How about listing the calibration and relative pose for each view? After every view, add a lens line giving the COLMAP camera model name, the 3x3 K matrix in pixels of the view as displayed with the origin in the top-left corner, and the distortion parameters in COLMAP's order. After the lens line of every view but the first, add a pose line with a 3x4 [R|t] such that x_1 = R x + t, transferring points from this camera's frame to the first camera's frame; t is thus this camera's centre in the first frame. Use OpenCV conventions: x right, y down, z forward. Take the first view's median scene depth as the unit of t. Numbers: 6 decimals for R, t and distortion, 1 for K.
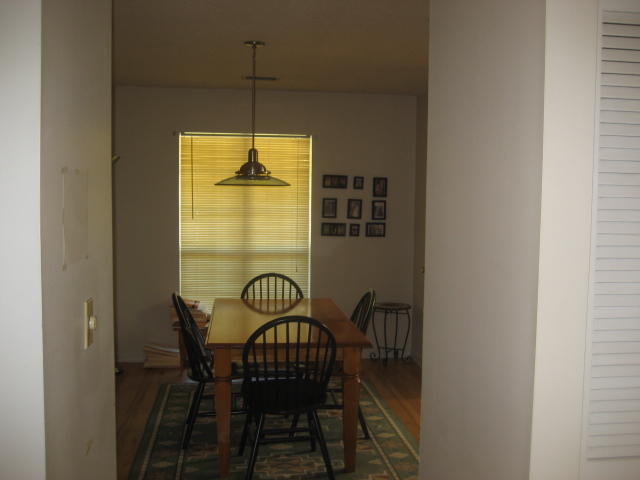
lens RADIAL K [[659.9, 0, 320.0], [0, 659.9, 240.0], [0, 0, 1]] dist [-0.160819, 0.200738]
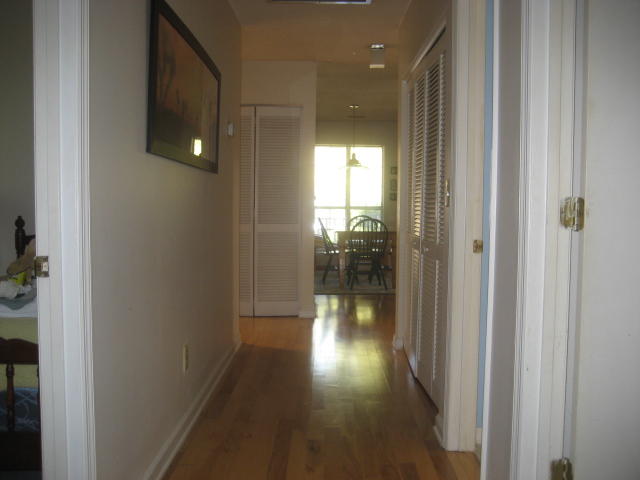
lens RADIAL K [[659.9, 0, 320.0], [0, 659.9, 240.0], [0, 0, 1]] dist [-0.160819, 0.200738]
pose [[0.989675, -0.007636, -0.143127, 0.080817], [0.006634, 0.999950, -0.007477, 0.133167], [0.143177, 0.006451, 0.989676, -0.947751]]
